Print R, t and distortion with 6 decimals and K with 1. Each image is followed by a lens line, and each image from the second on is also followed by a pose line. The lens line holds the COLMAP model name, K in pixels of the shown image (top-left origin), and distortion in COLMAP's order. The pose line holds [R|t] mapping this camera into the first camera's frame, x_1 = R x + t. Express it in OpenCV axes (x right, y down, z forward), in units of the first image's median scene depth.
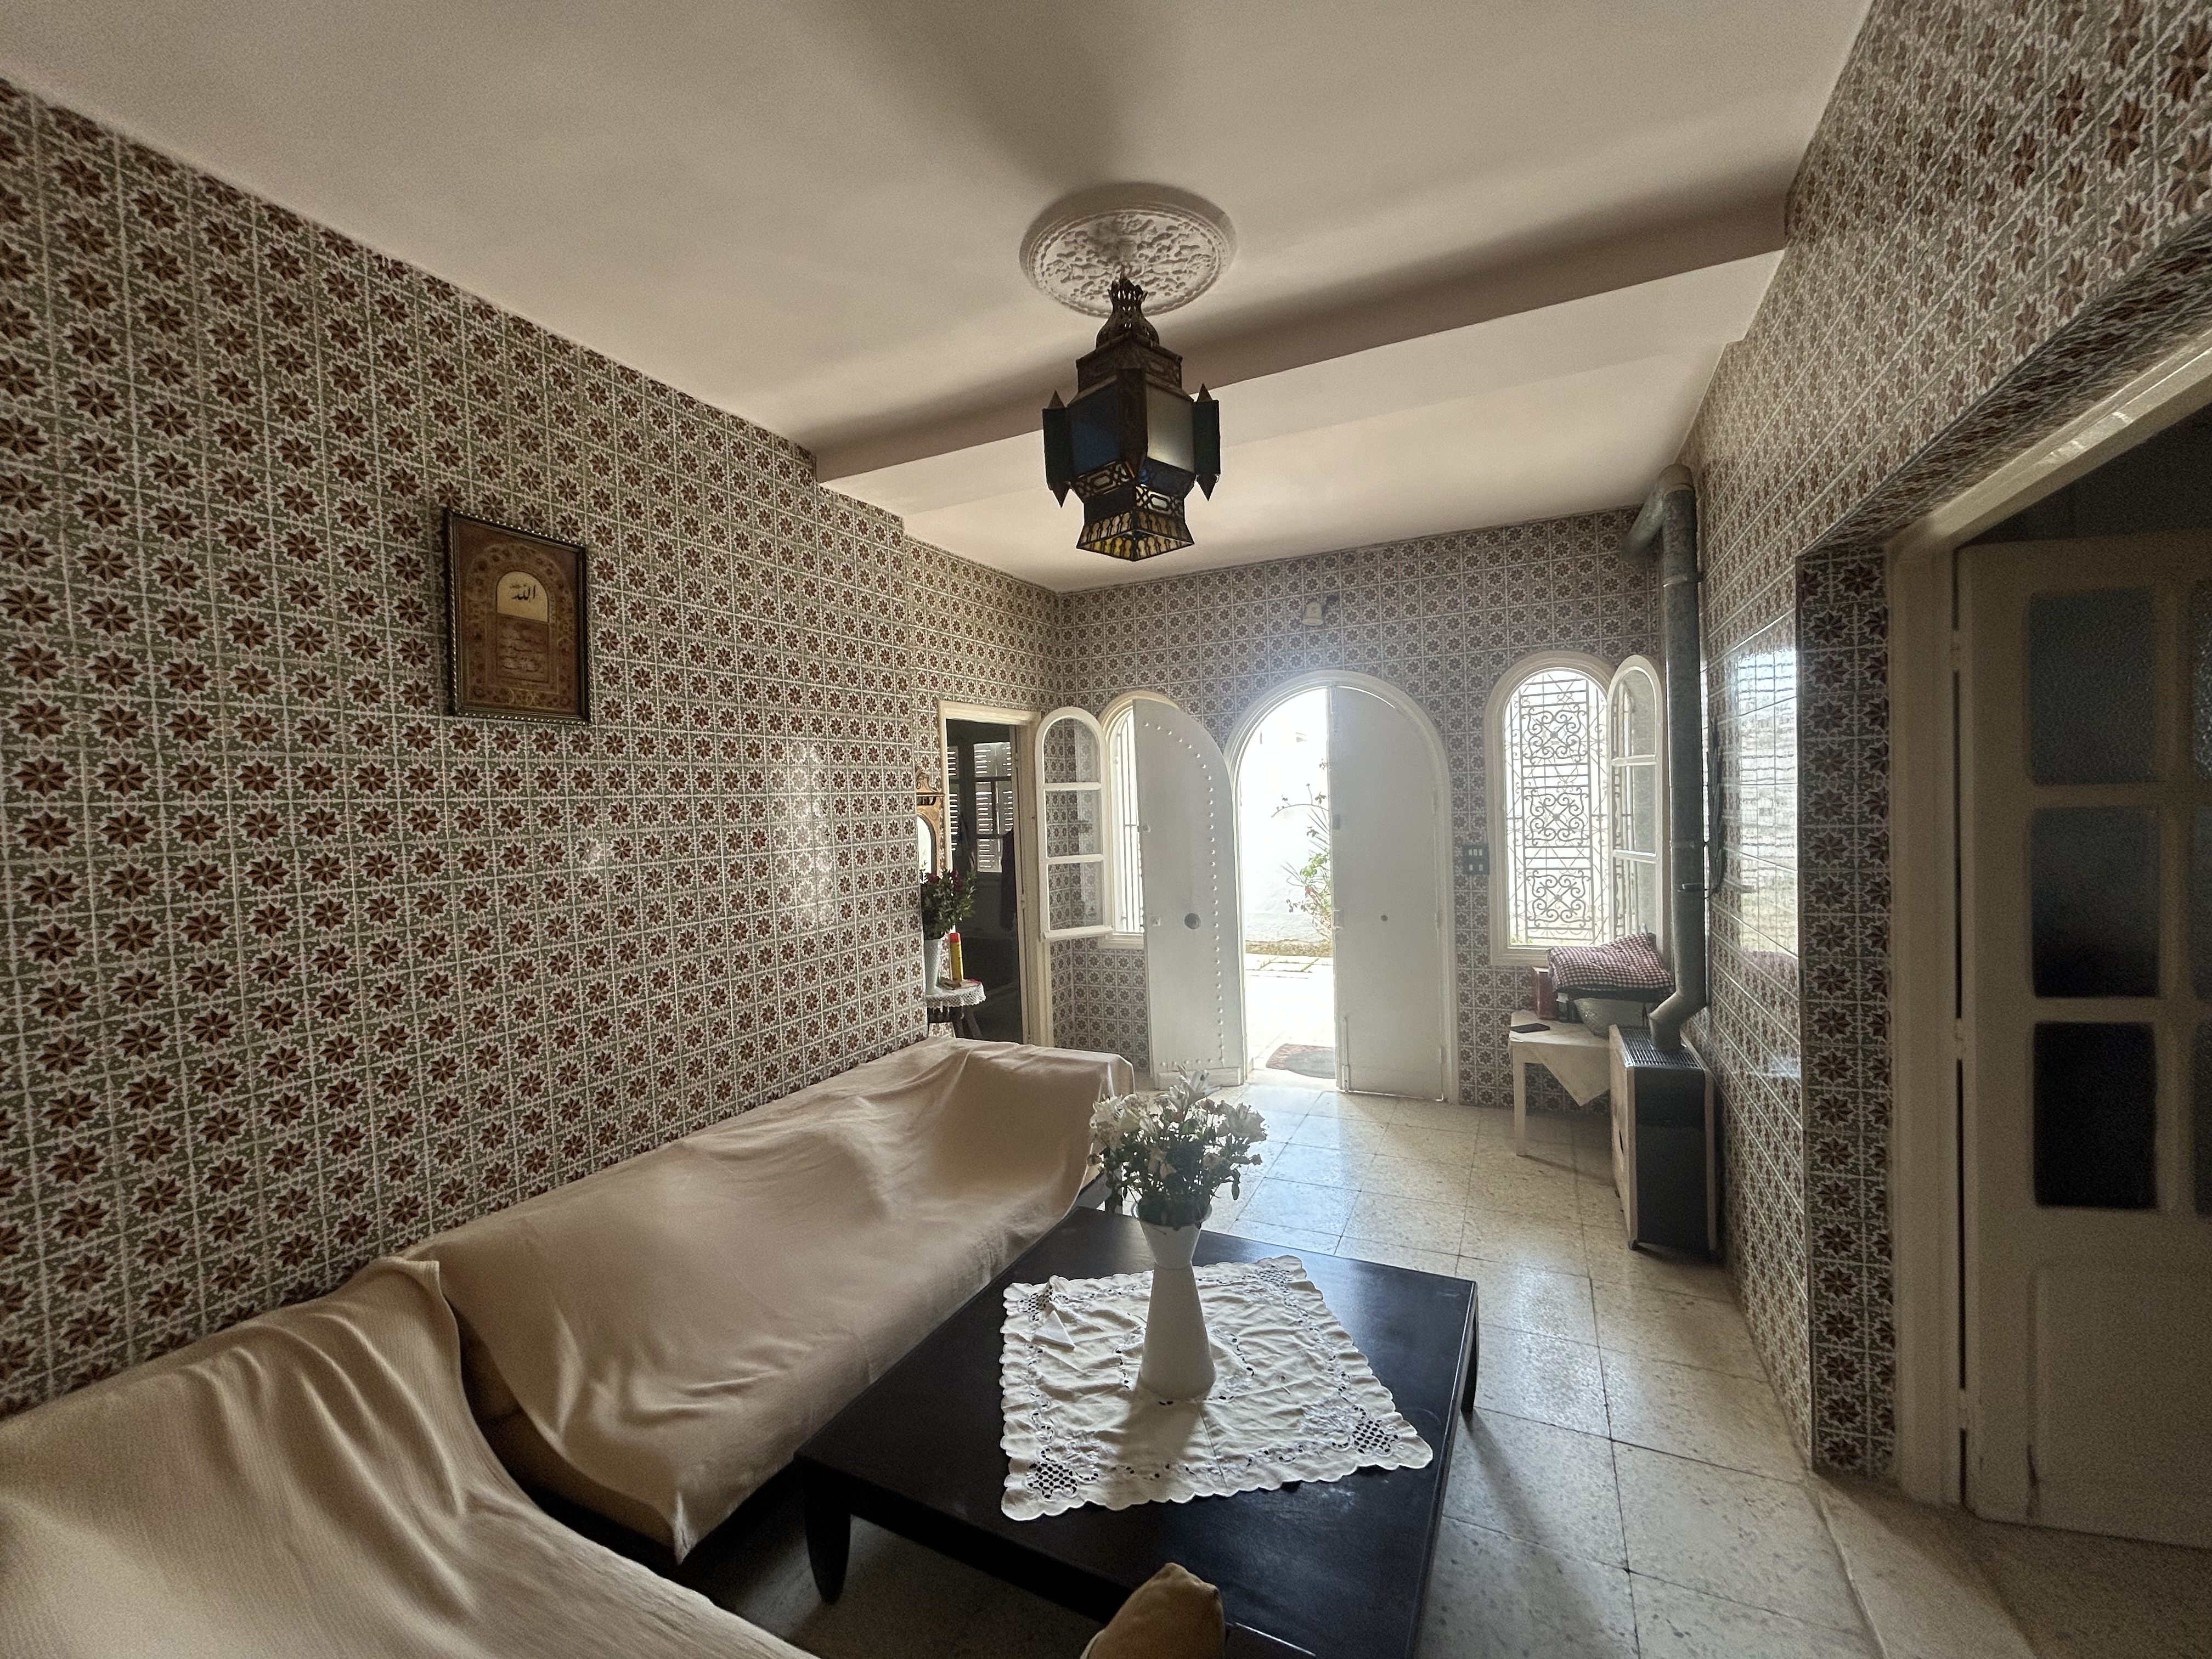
lens RADIAL K [[891.7, 0, 1103.9], [0, 891.7, 825.7], [0, 0, 1]] dist [-0.001244, 0.001671]
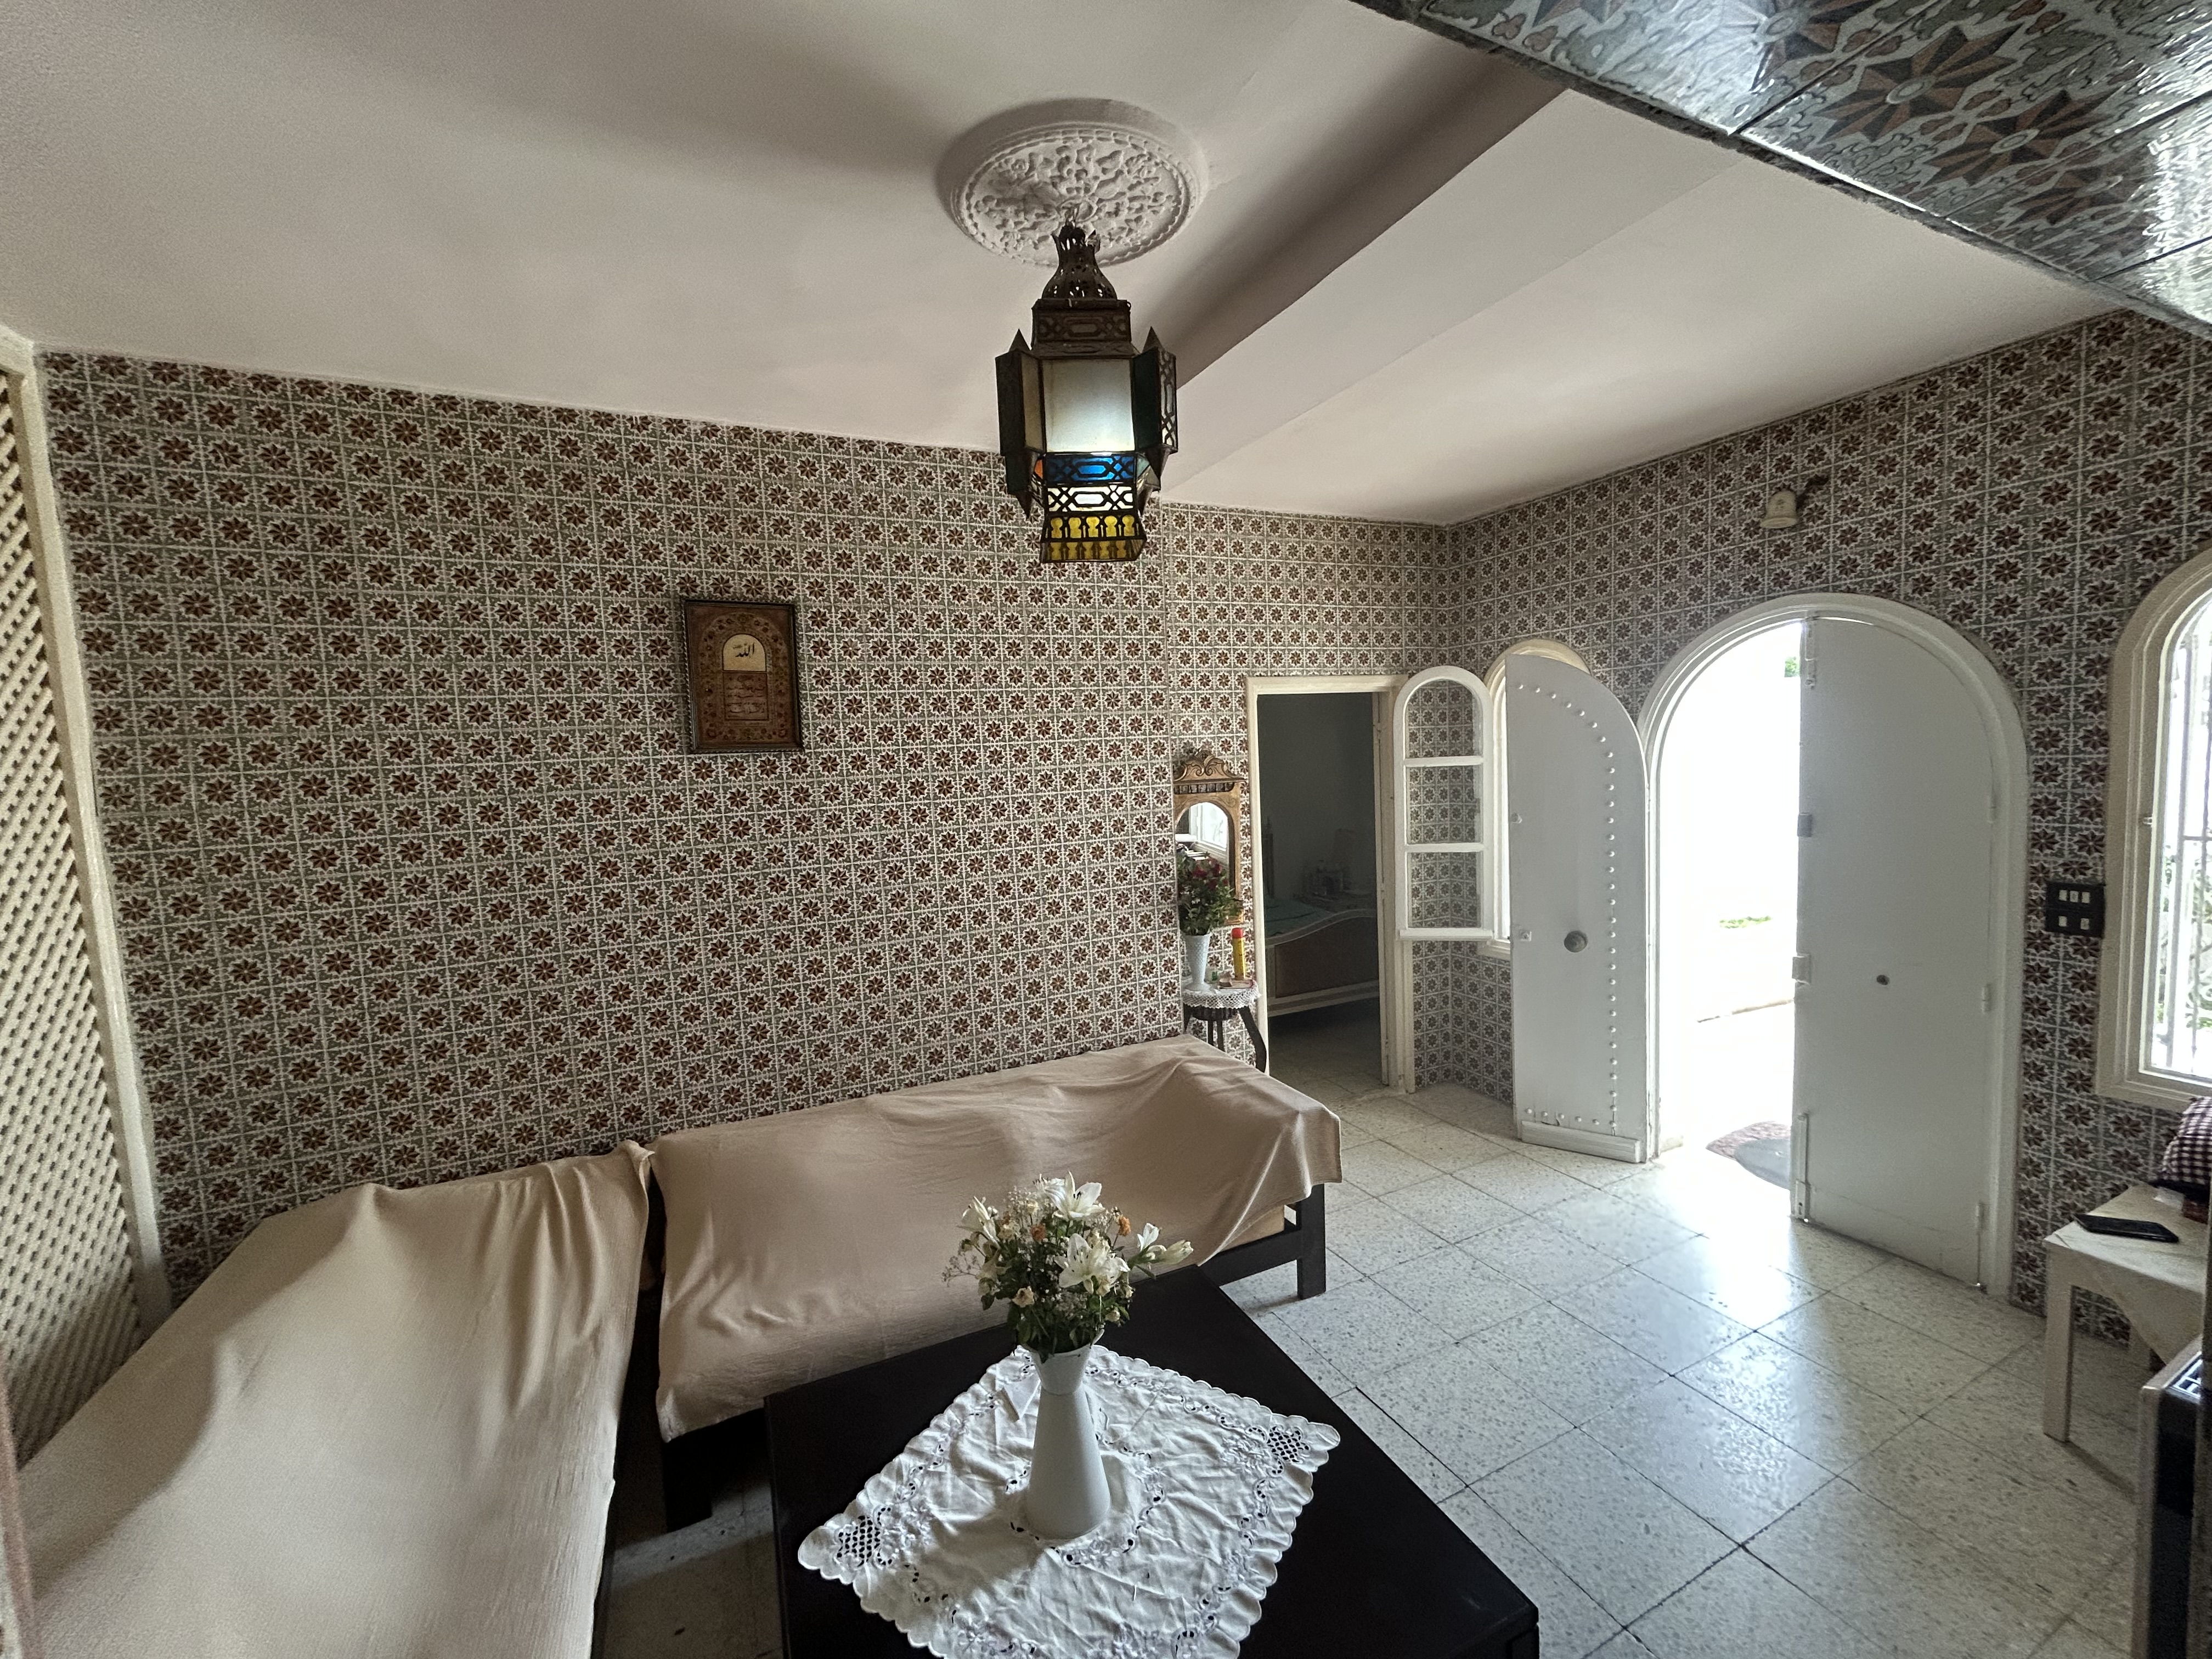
lens RADIAL K [[891.7, 0, 1106.2], [0, 891.7, 826.1], [0, 0, 1]] dist [-0.001244, 0.001671]
pose [[0.779132, 0.053130, -0.624605, 0.506016], [-0.001089, 0.996515, 0.083407, -0.109724], [0.626859, -0.064305, 0.776474, 0.296266]]
